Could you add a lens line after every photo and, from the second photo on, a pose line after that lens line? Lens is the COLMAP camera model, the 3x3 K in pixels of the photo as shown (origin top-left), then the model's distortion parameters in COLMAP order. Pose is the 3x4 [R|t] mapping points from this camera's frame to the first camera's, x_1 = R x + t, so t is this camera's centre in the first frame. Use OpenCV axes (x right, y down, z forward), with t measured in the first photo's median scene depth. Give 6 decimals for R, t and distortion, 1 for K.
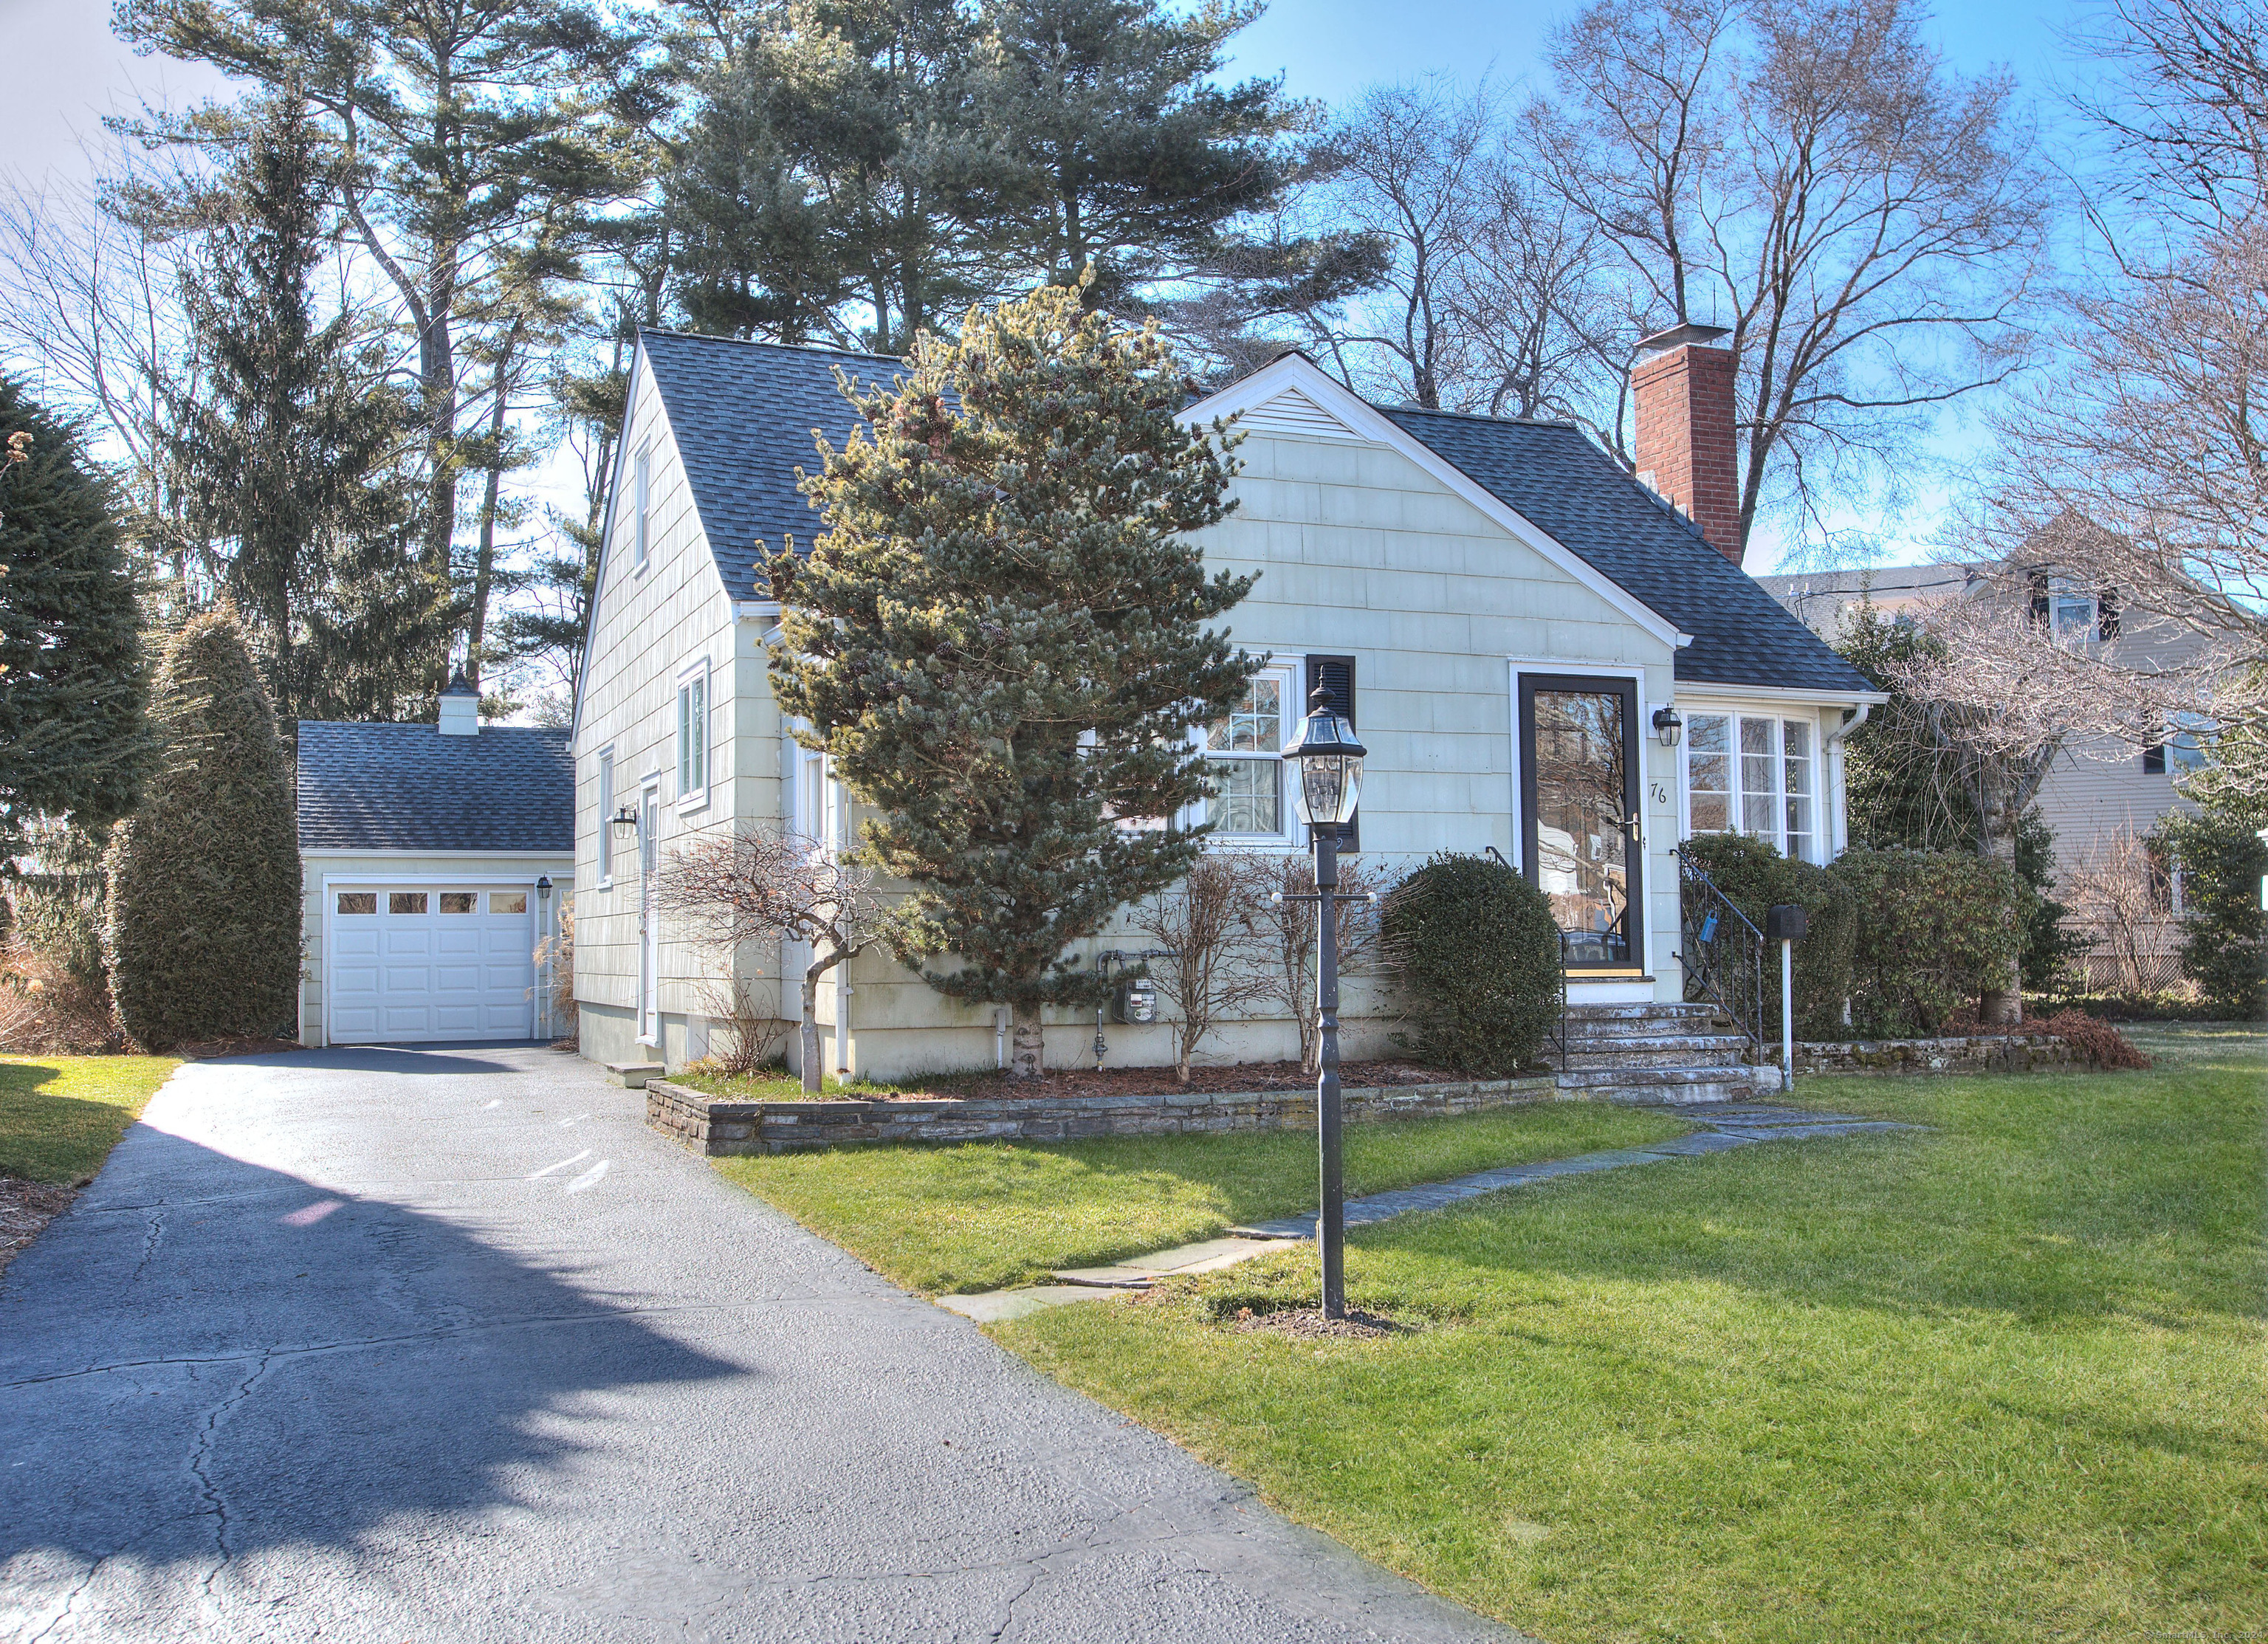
lens RADIAL K [[2168.3, 0, 1133.7], [0, 2168.3, 813.5], [0, 0, 1]] dist [-0.011626, 0.000000]
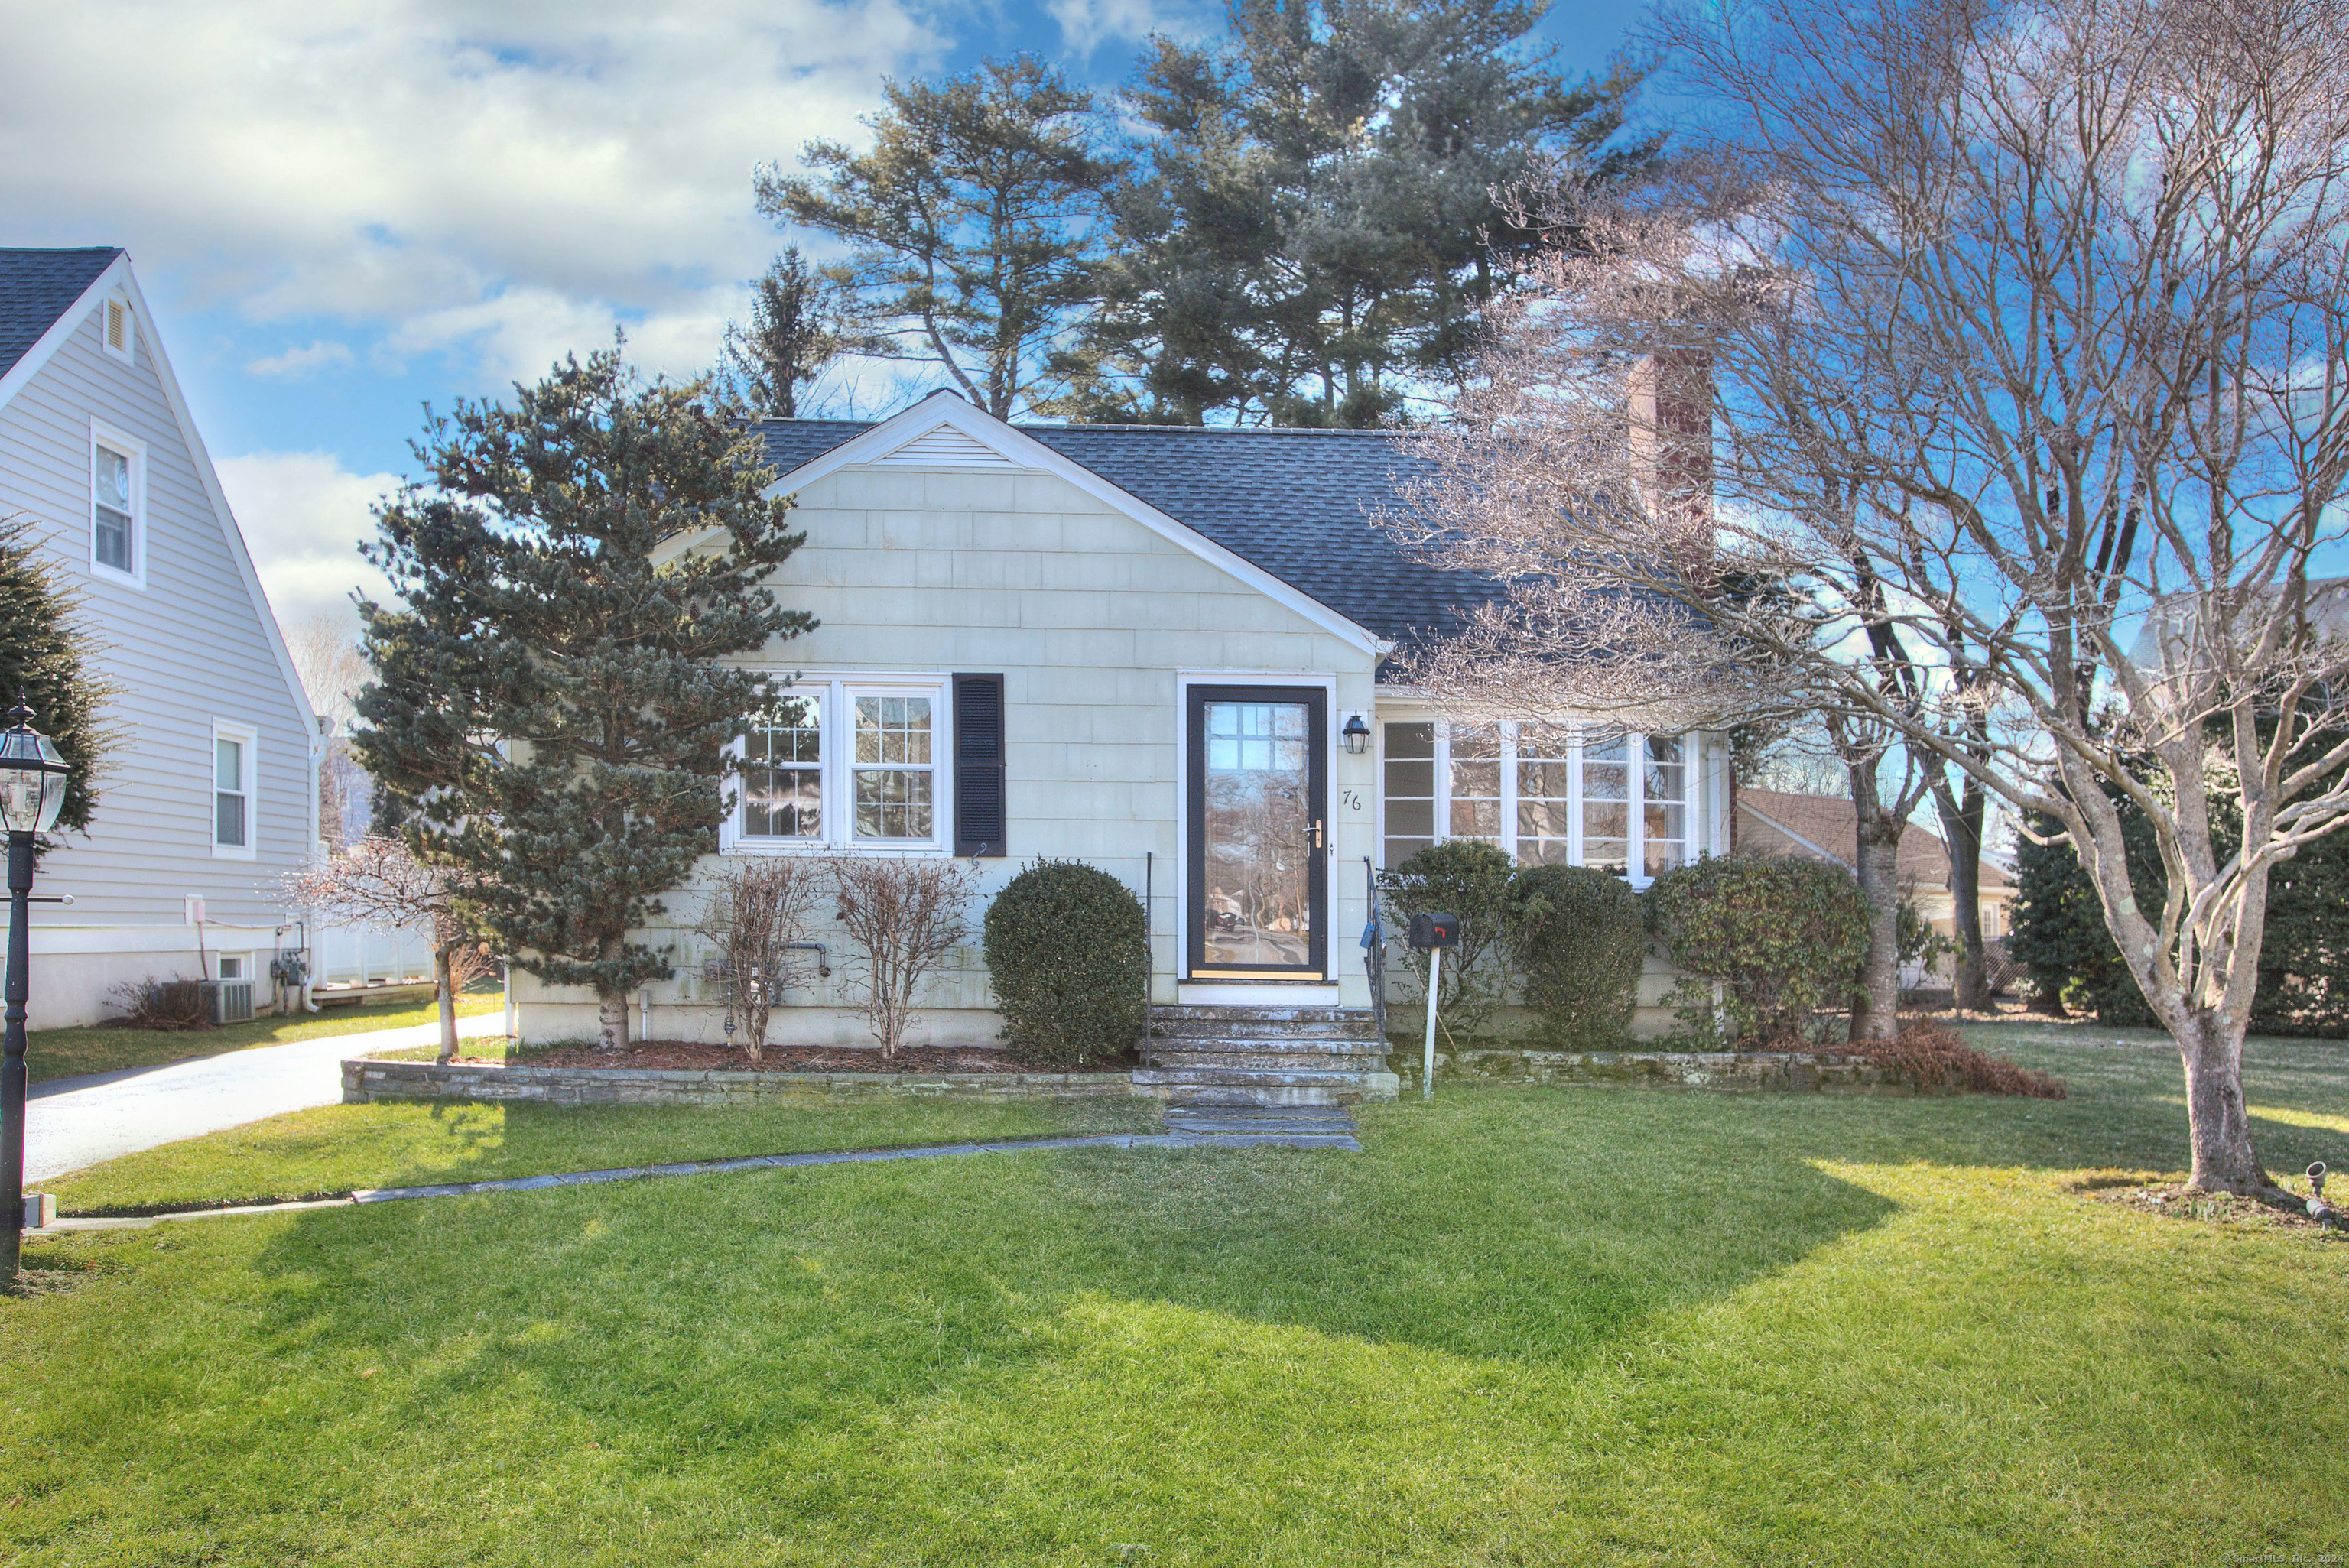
lens RADIAL K [[1871.1, 0, 1173.0], [0, 1871.1, 905.1], [0, 0, 1]] dist [-0.057279, 0.000785]
pose [[0.931461, 0.014293, -0.363560, 0.500779], [0.001549, 0.999063, 0.043246, 0.001861], [0.363838, -0.040845, 0.930566, 0.161980]]
